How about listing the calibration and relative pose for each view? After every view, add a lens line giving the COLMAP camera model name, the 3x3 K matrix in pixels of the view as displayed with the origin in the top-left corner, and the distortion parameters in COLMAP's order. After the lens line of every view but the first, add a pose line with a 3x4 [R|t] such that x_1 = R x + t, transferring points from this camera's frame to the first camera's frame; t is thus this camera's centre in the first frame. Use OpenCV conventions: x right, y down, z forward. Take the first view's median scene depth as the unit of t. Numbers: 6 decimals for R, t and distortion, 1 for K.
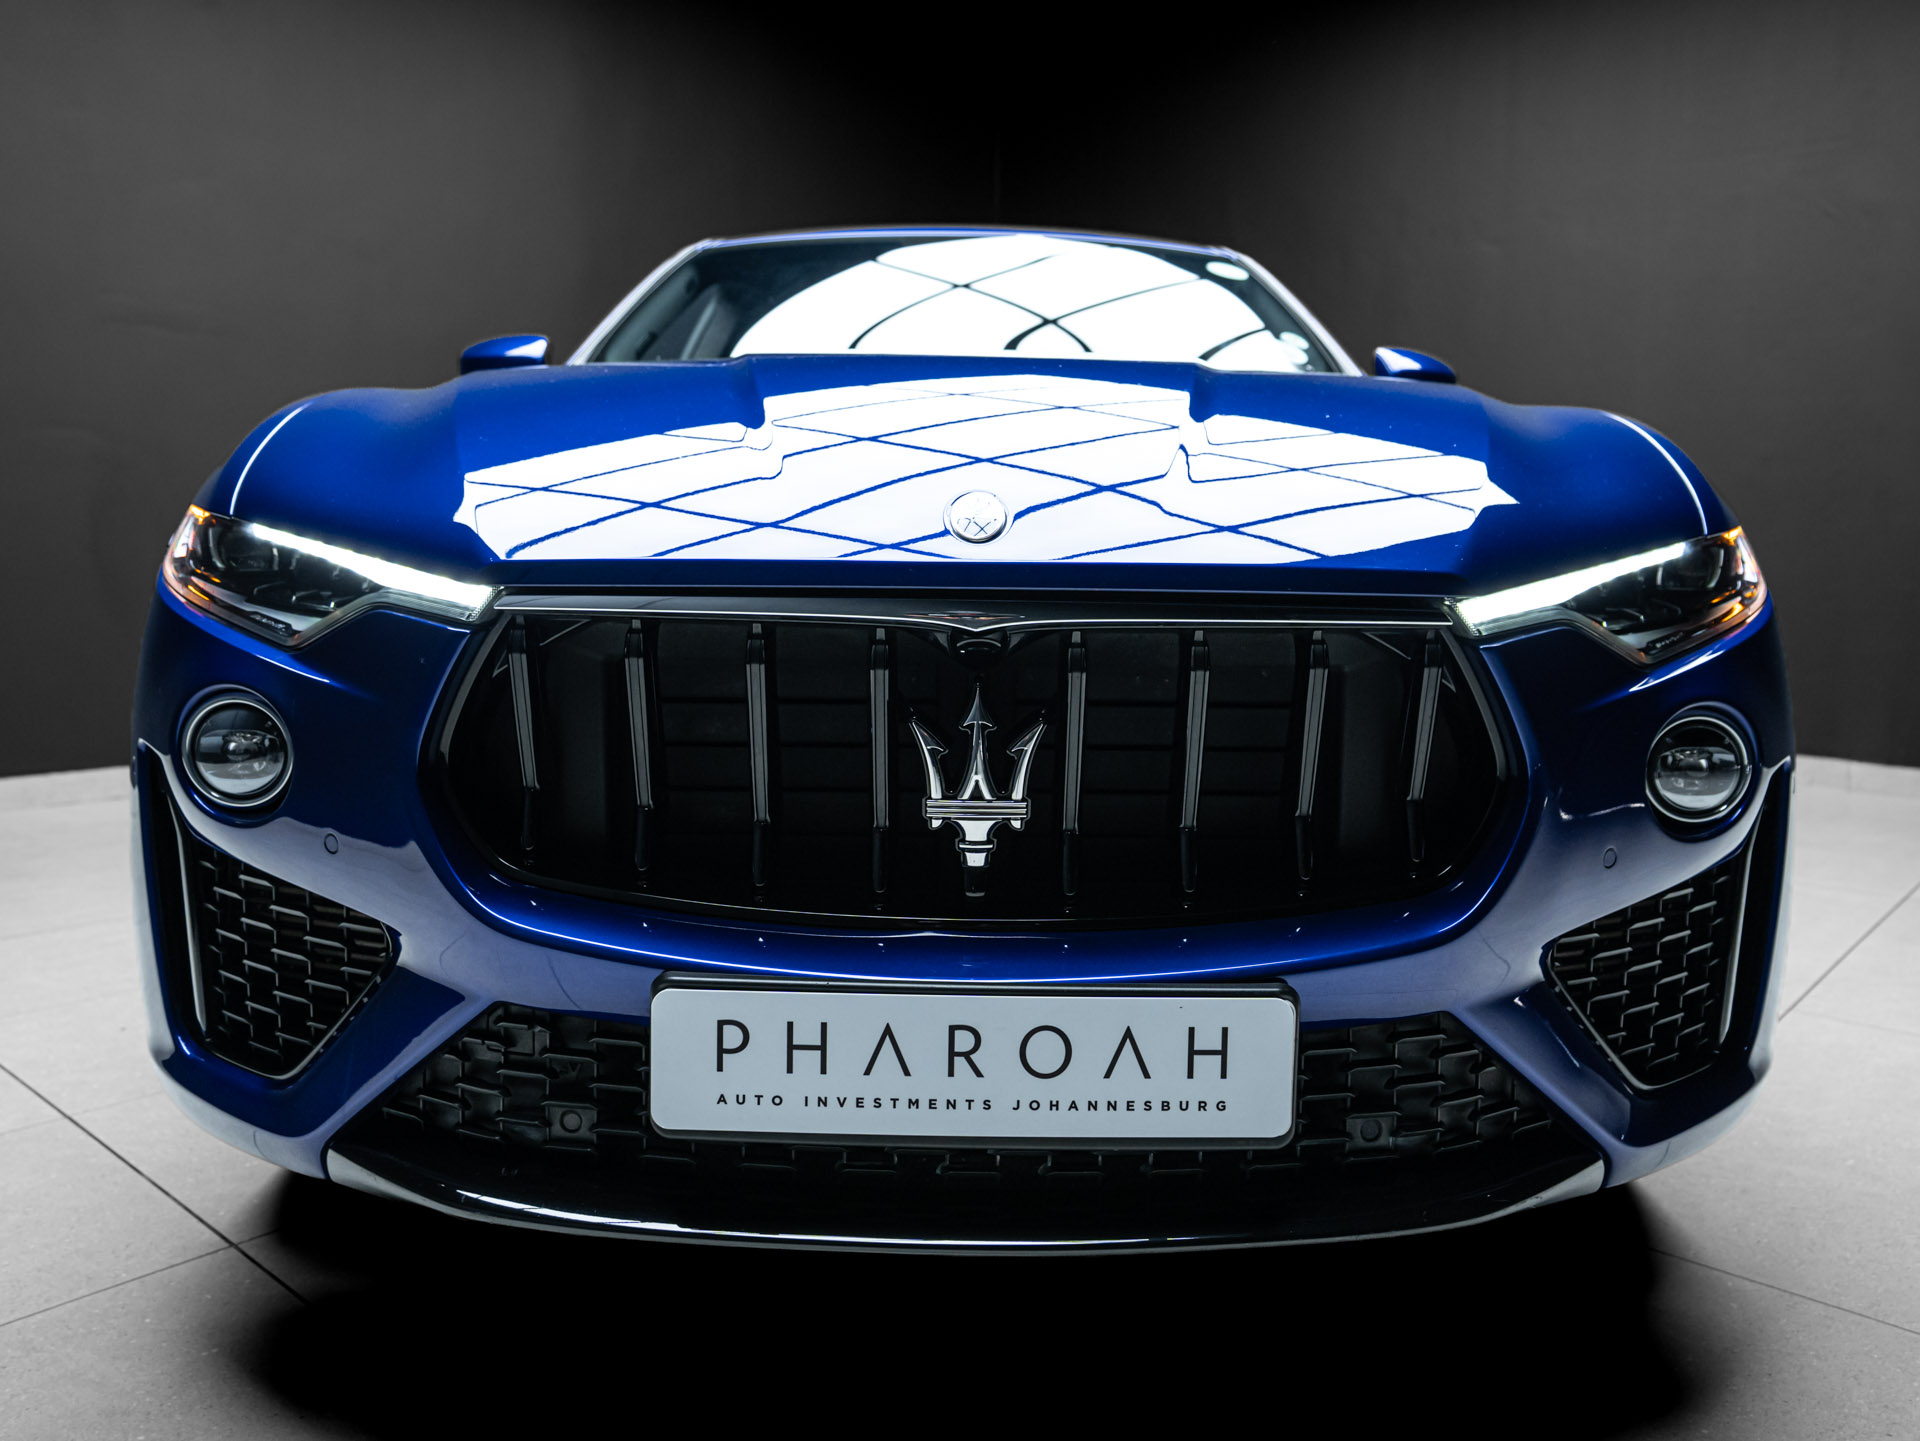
lens RADIAL K [[1442.2, 0, 960.0], [0, 1442.2, 720.5], [0, 0, 1]] dist [-0.016337, 0.050474]
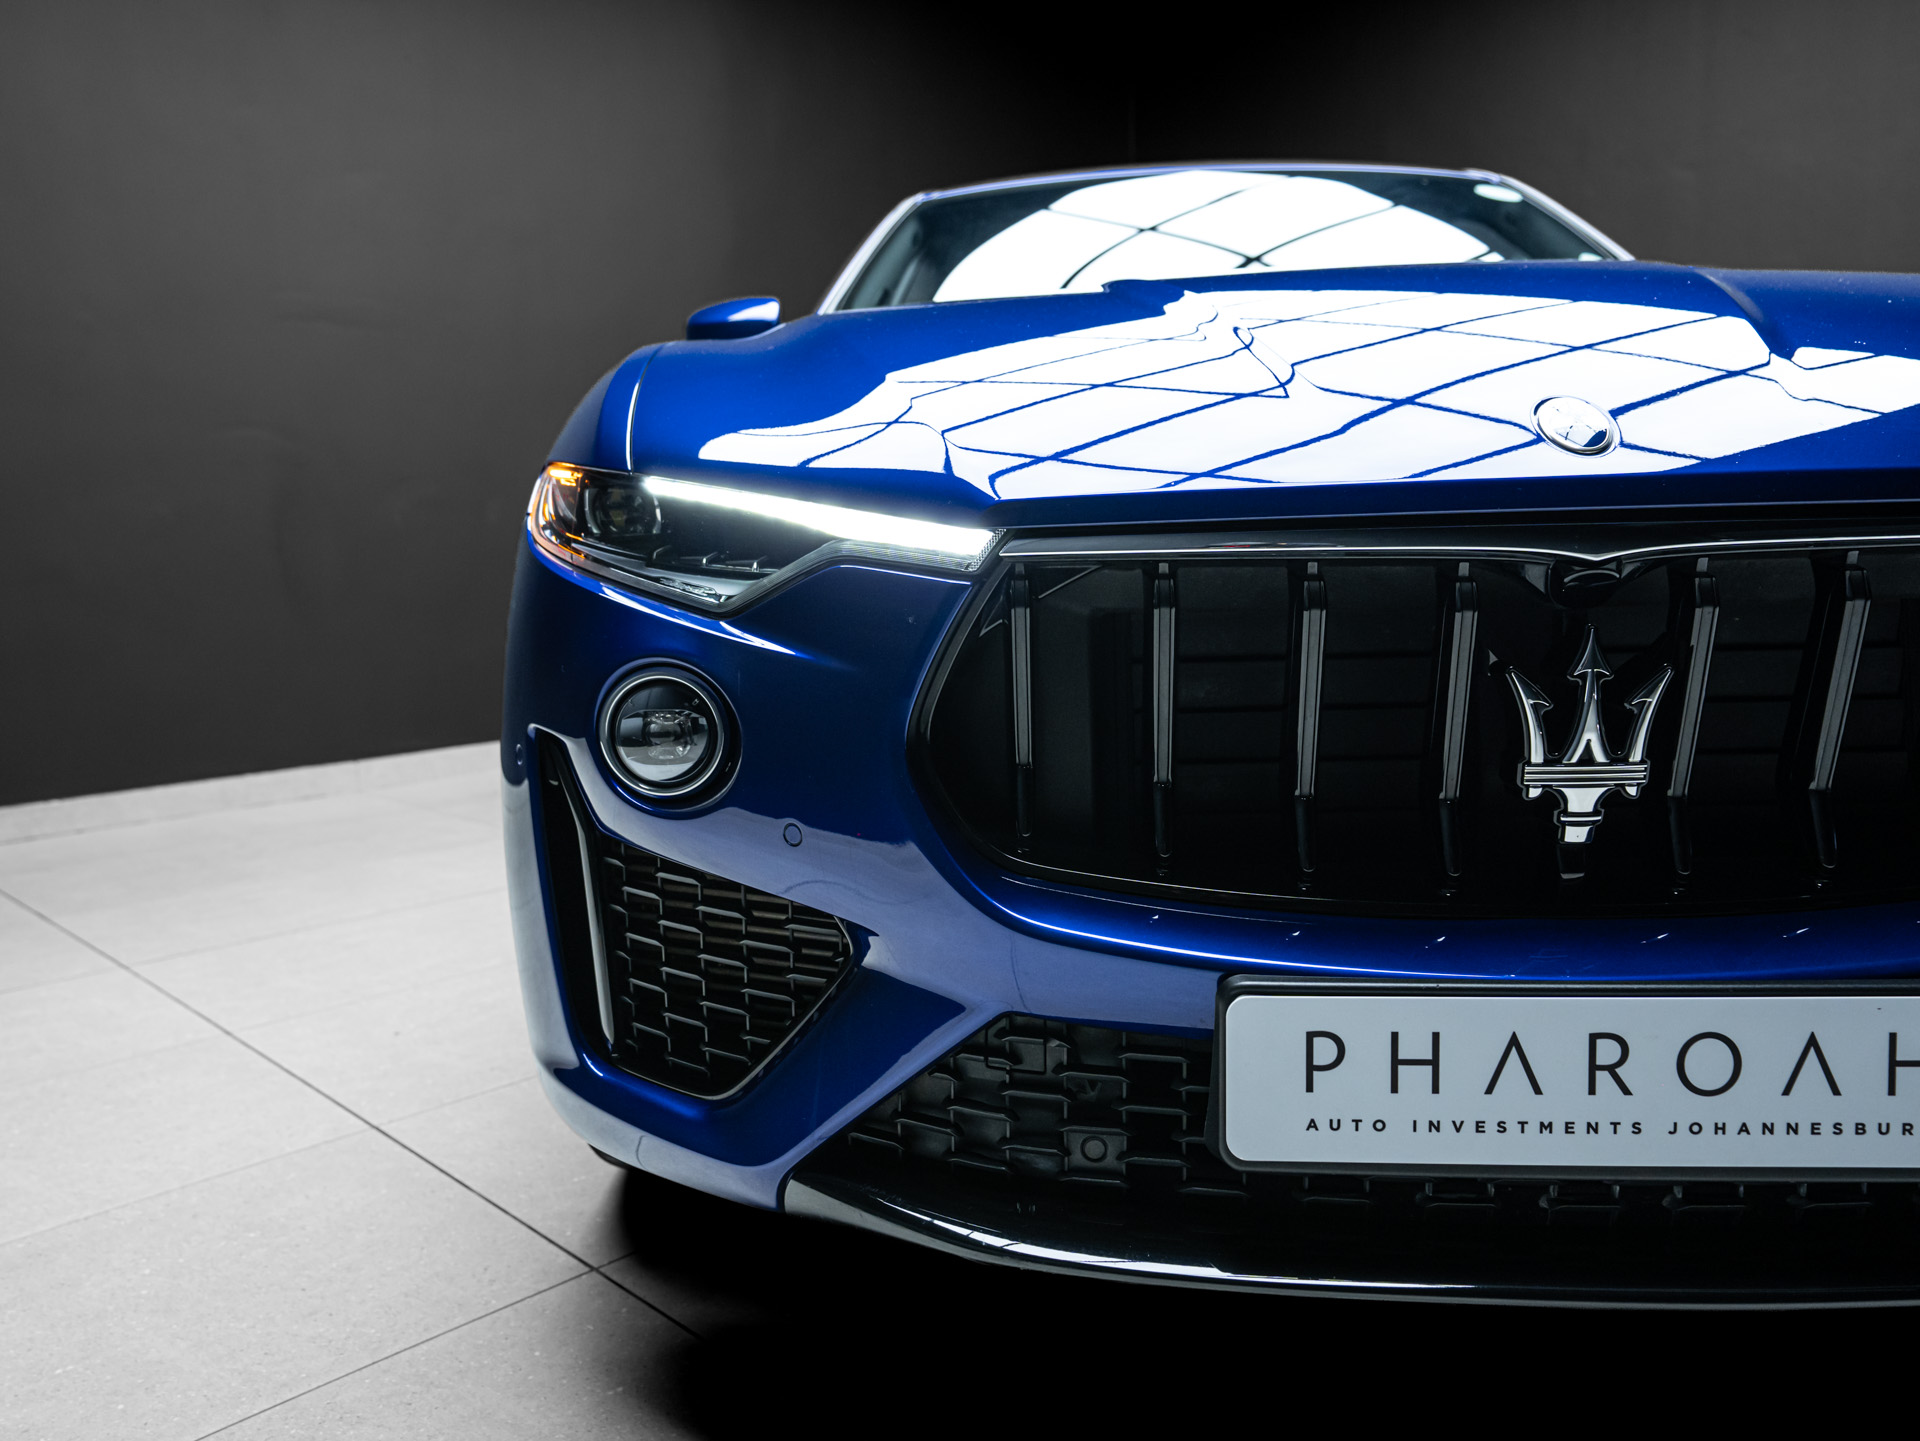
lens RADIAL K [[1462.9, 0, 960.0], [0, 1462.9, 720.5], [0, 0, 1]] dist [-0.044948, 0.091314]
pose [[0.997115, -0.028867, -0.070209, -0.282779], [0.029763, 0.999488, 0.011756, 0.009138], [0.069833, -0.013811, 0.997463, 0.127532]]
